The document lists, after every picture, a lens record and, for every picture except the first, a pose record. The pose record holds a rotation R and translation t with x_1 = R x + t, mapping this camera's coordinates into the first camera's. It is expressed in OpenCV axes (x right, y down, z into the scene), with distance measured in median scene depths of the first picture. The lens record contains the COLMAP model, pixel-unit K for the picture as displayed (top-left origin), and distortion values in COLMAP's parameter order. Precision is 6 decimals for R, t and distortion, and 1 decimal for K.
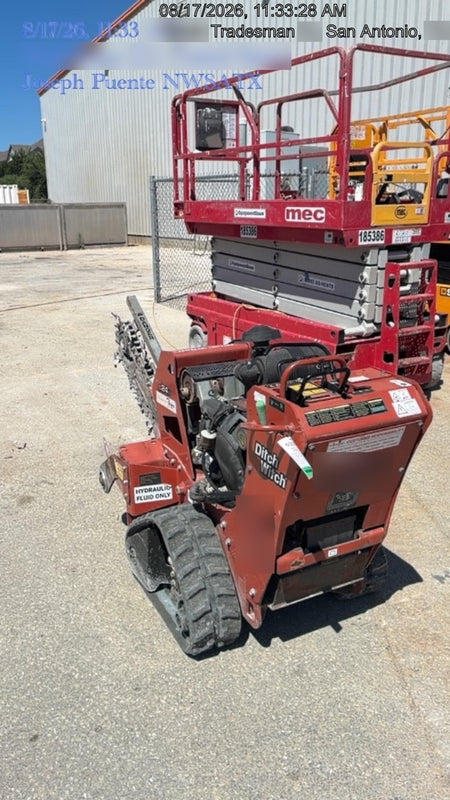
lens RADIAL K [[628.0, 0, 225.0], [0, 628.0, 400.0], [0, 0, 1]] dist [0.128331, -0.000451]
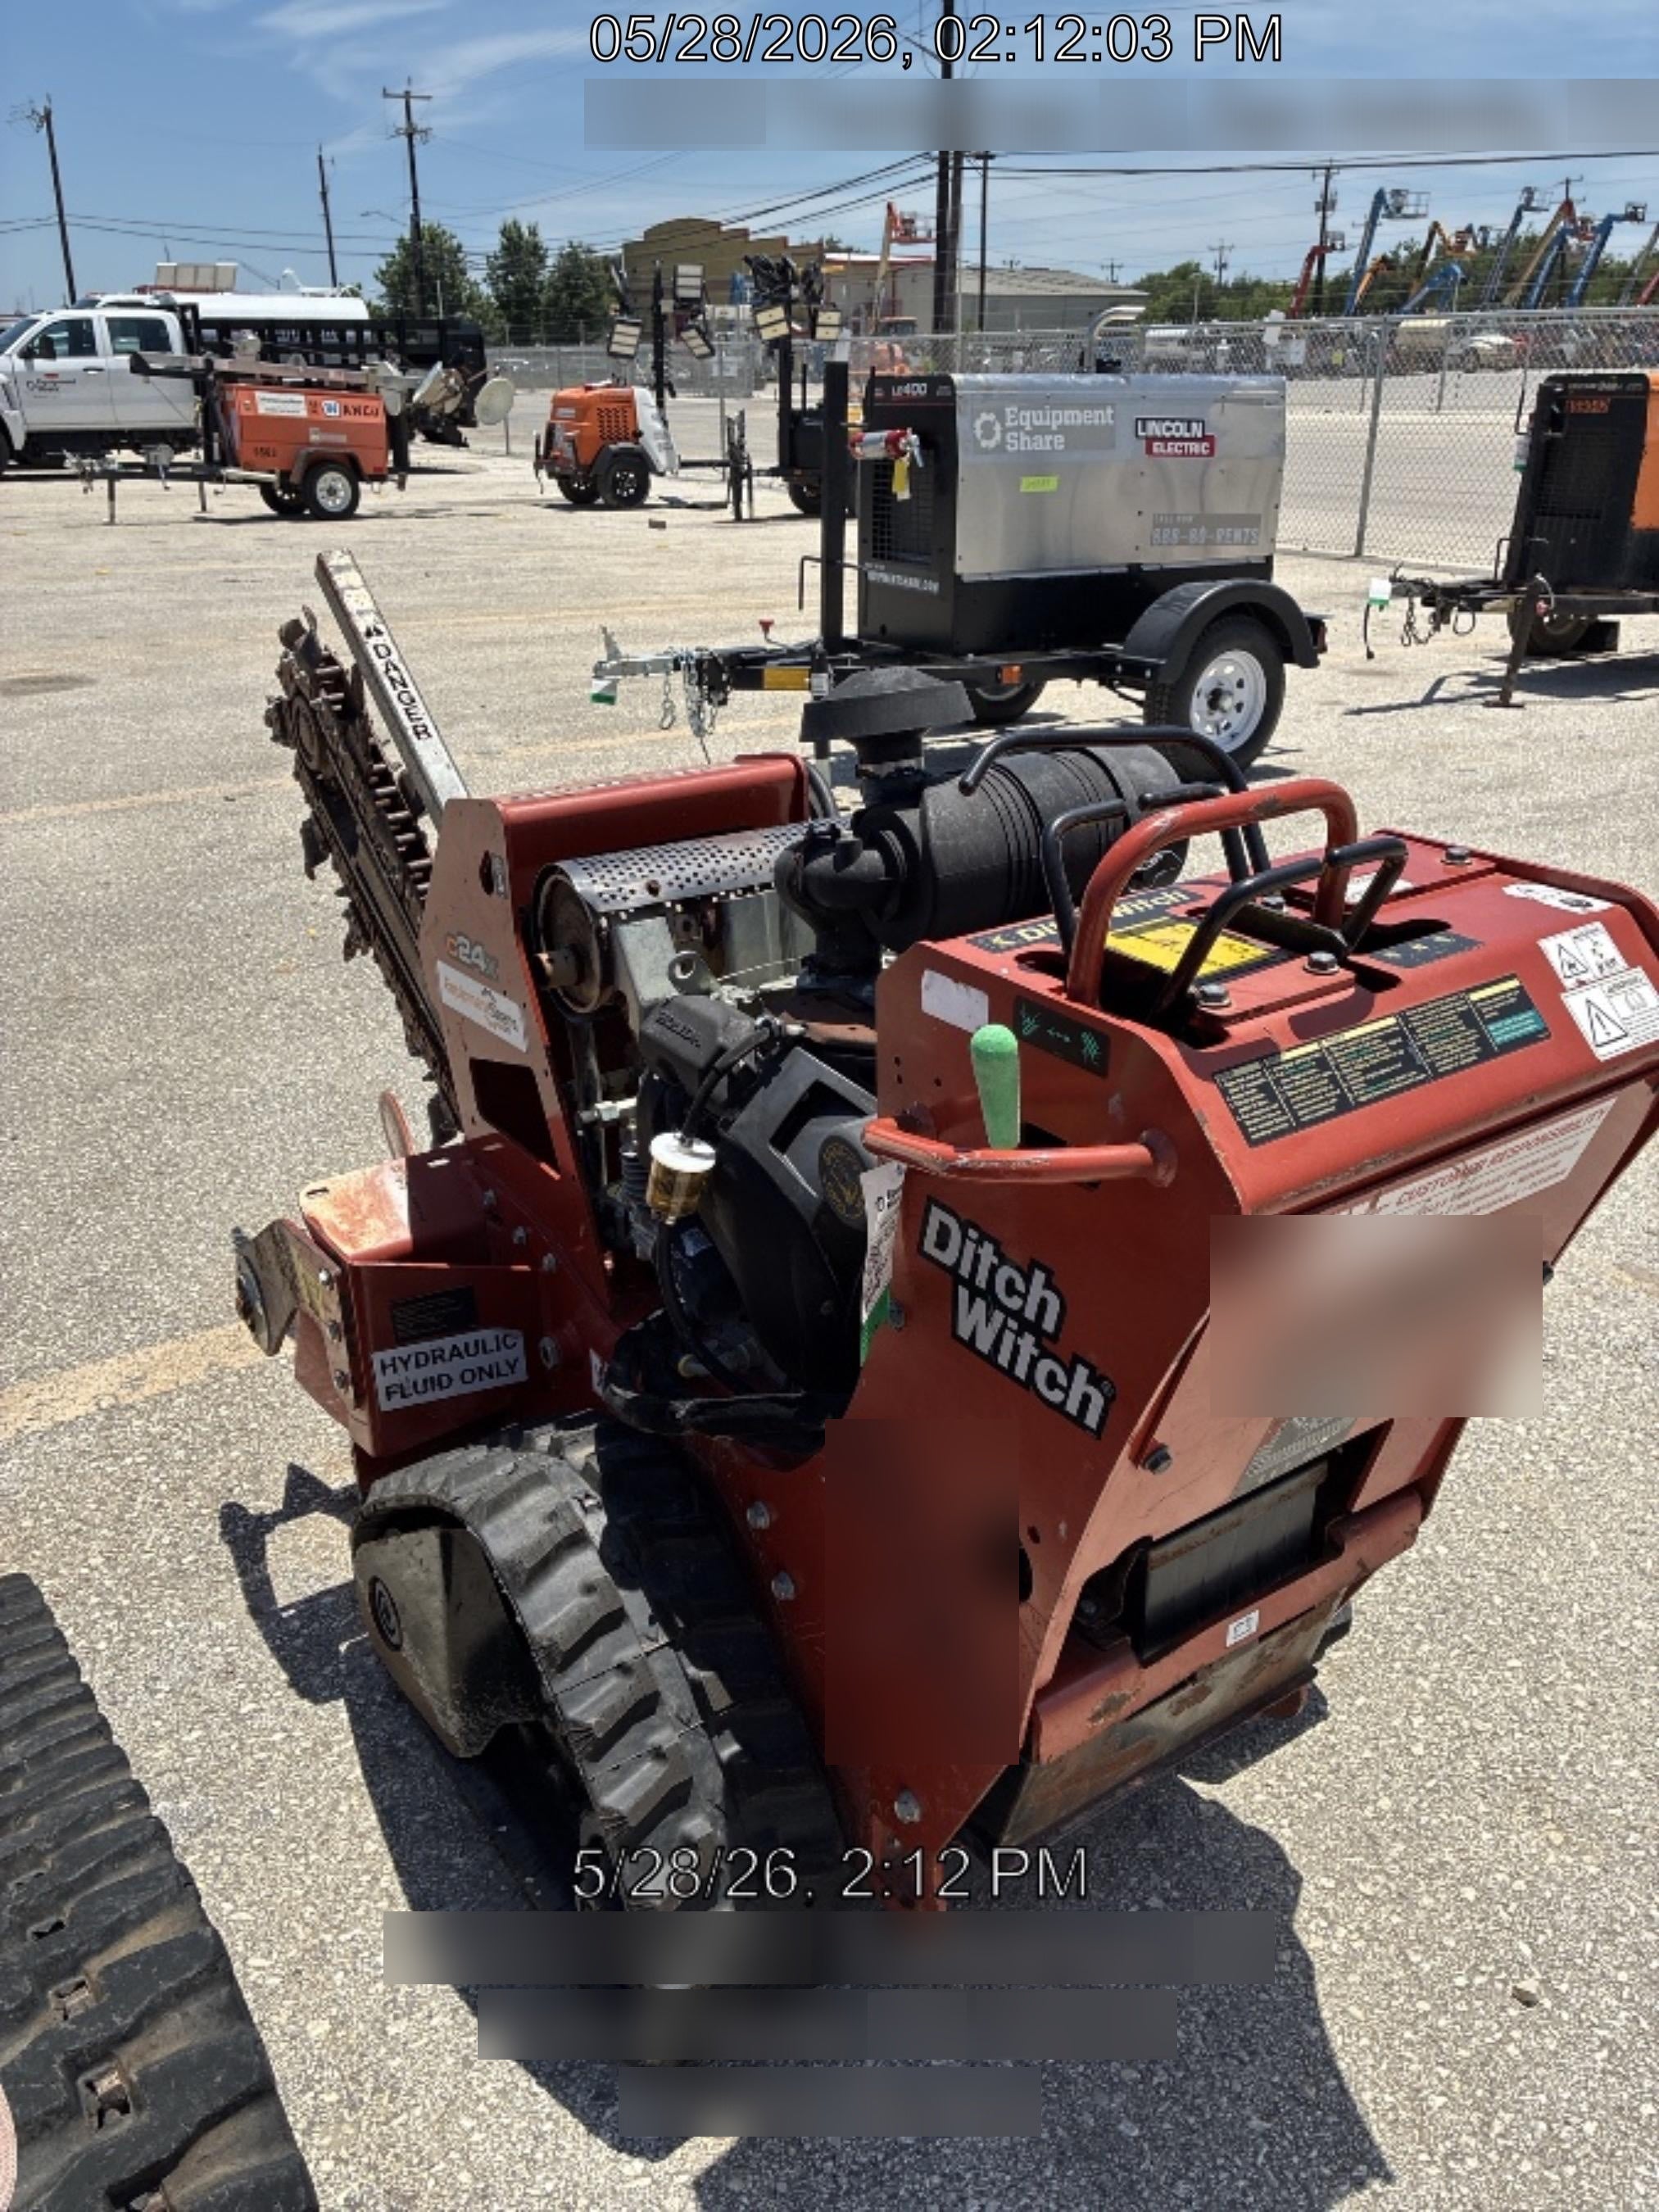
lens RADIAL K [[1665.3, 0, 820.9], [0, 1665.3, 1055.2], [0, 0, 1]] dist [0.061737, -0.002661]
pose [[0.991695, -0.054647, 0.116425, -0.045744], [0.046077, 0.996113, 0.075076, -0.025067], [-0.120075, -0.069088, 0.990358, 0.393990]]
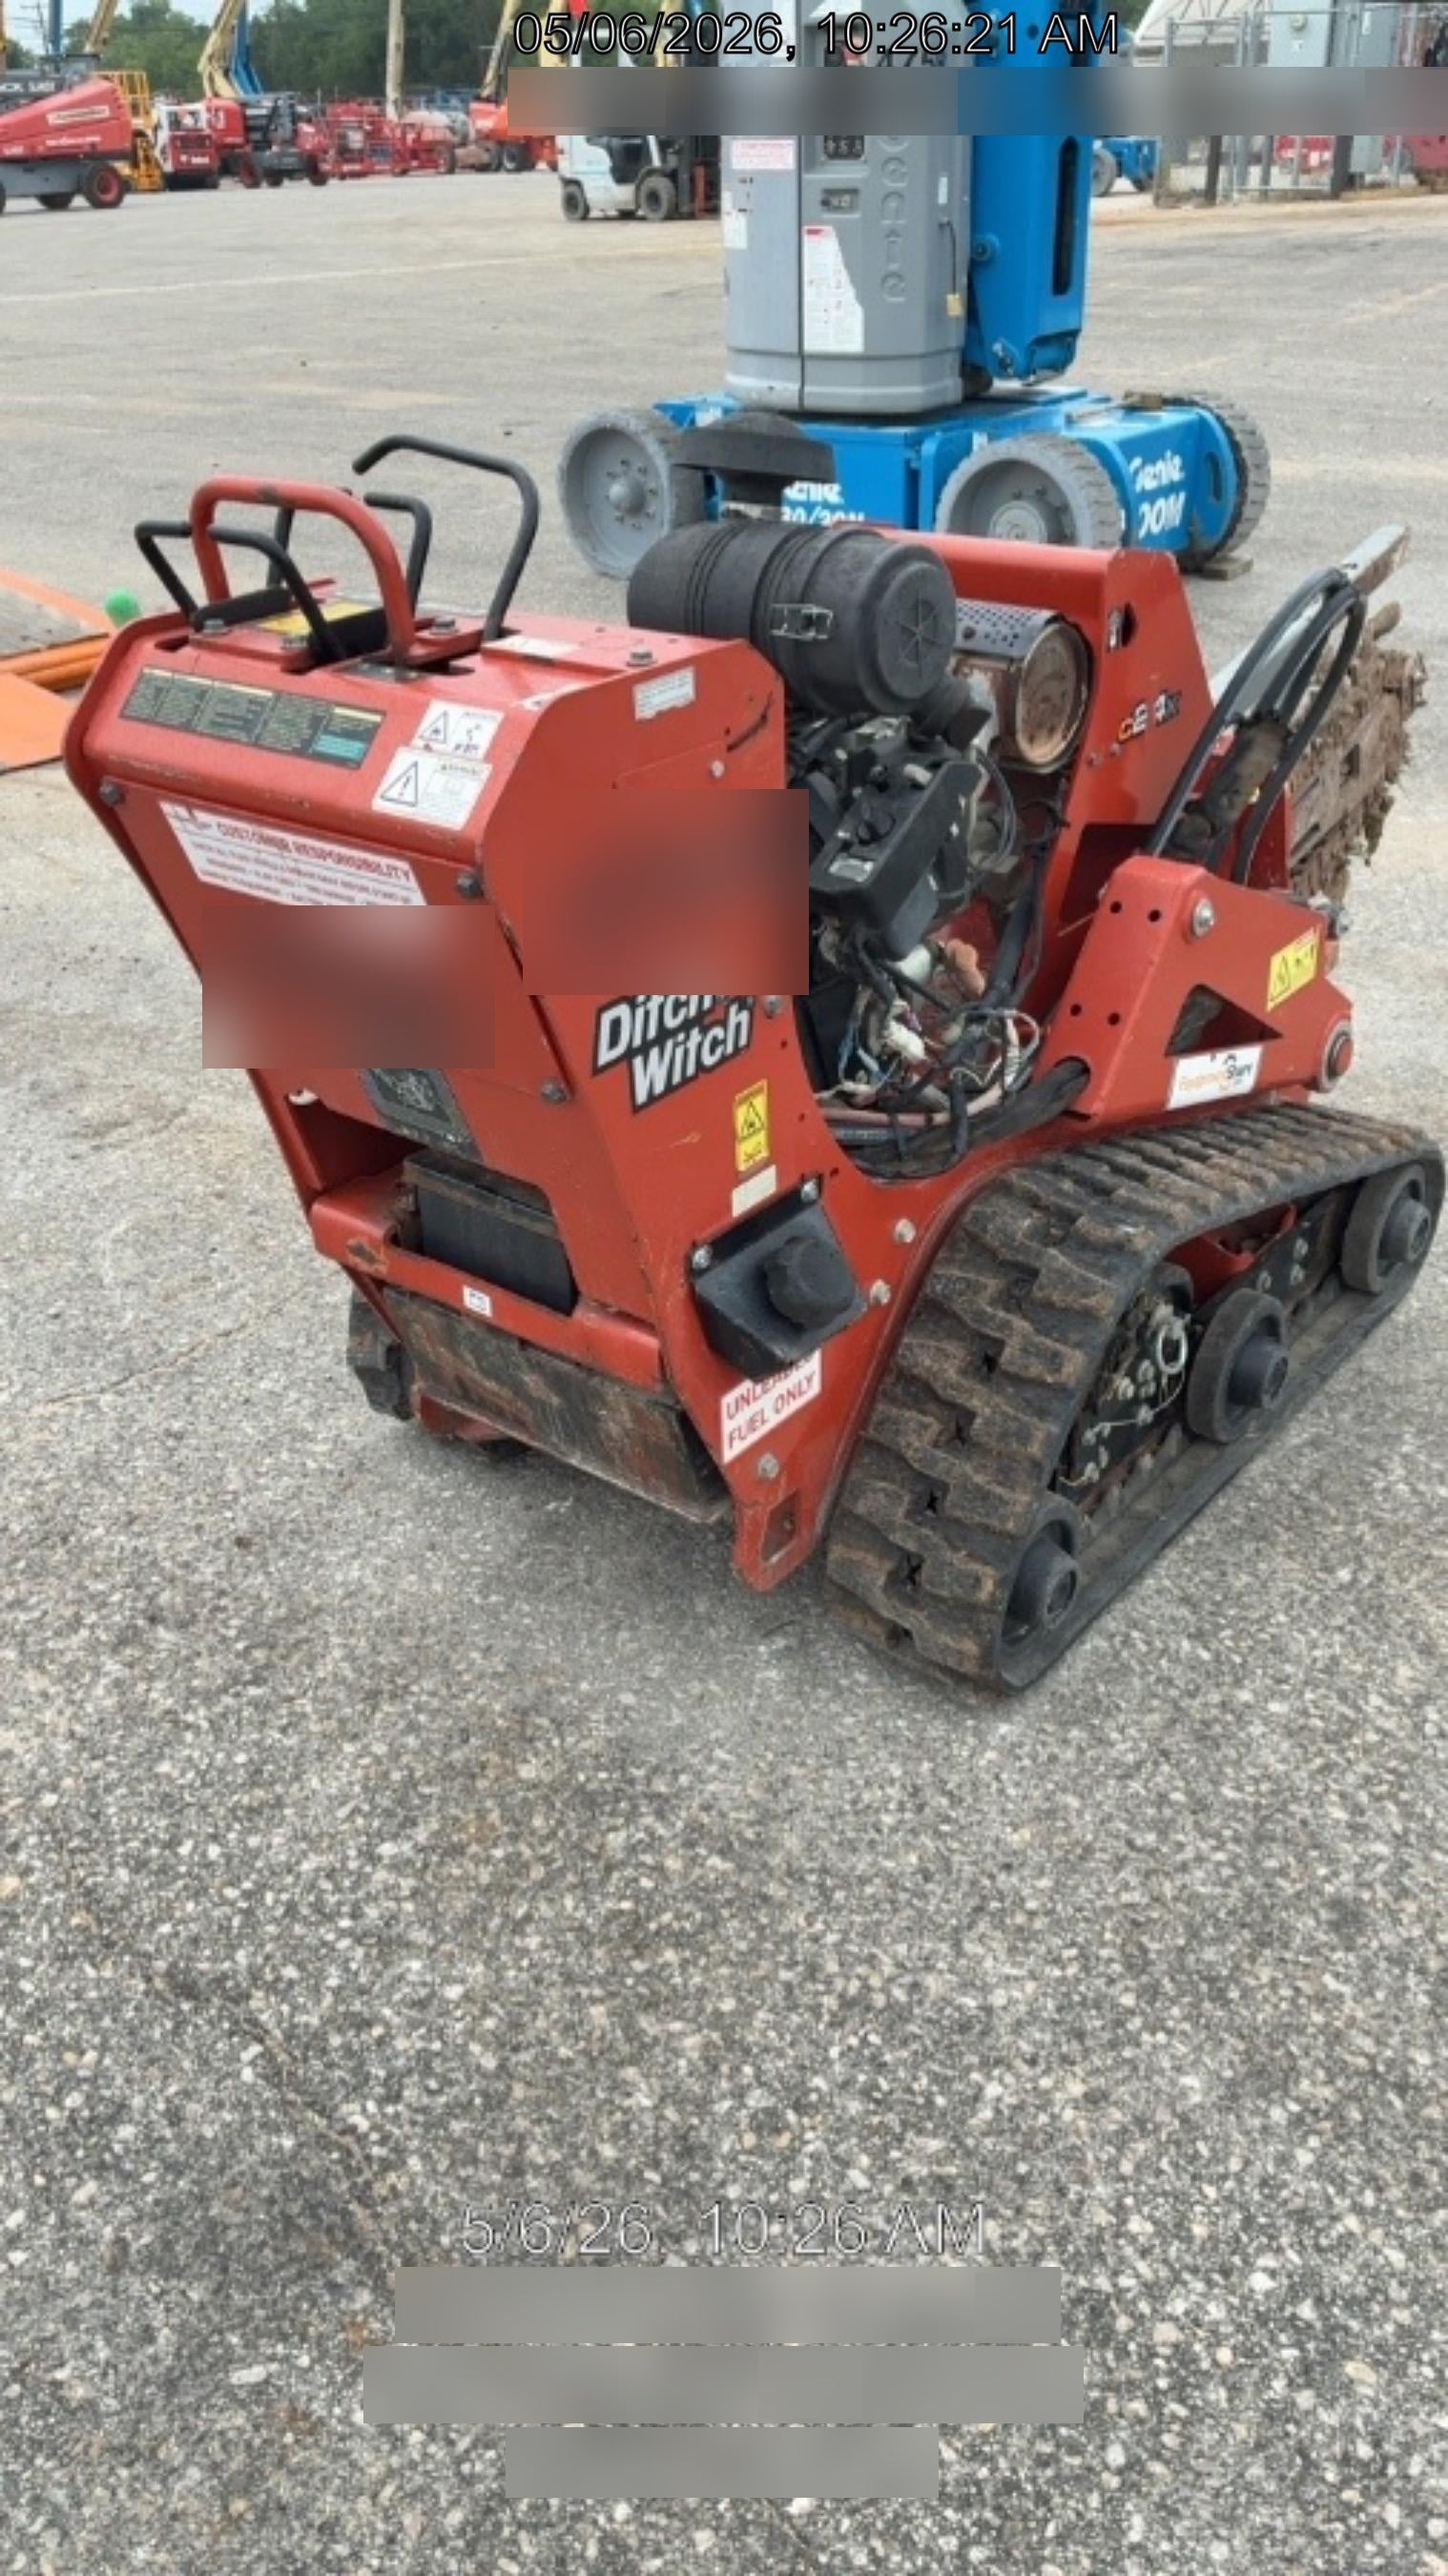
lens RADIAL K [[1885.7, 0, 719.6], [0, 1885.7, 1223.6], [0, 0, 1]] dist [0.050381, -0.000628]
pose [[0.393169, 0.434465, -0.810344, 0.806672], [-0.256419, 0.898165, 0.357139, -0.098656], [0.882988, 0.067372, 0.464536, 0.677062]]
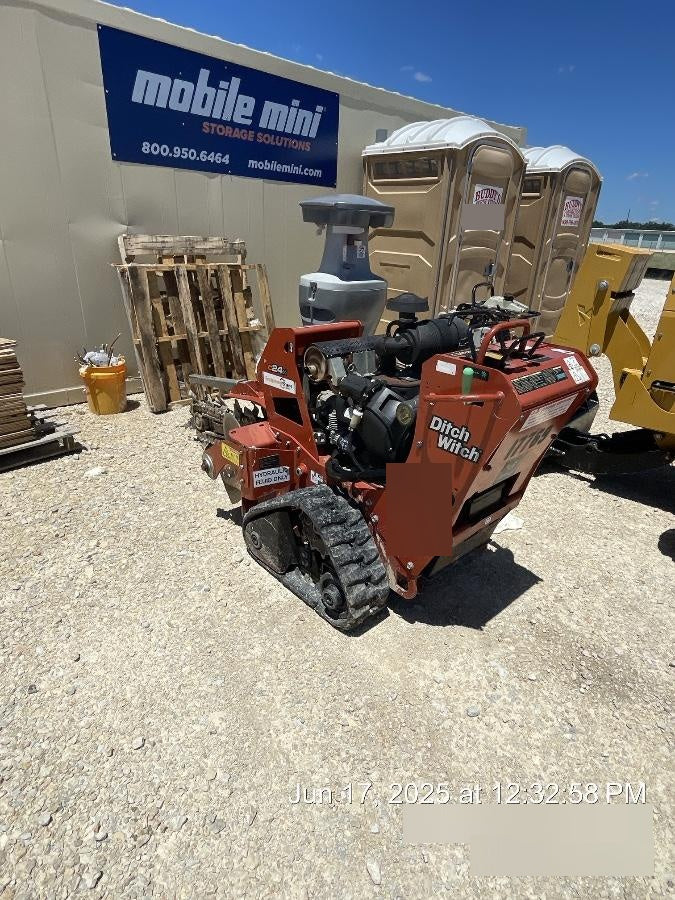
lens RADIAL K [[505.3, 0, 341.4], [0, 505.3, 438.9], [0, 0, 1]] dist [0.002293, 0.000001]
pose [[0.966771, -0.053692, 0.249941, -0.245836], [0.030545, 0.994952, 0.095588, 0.021810], [-0.253811, -0.084777, 0.963531, 0.267374]]
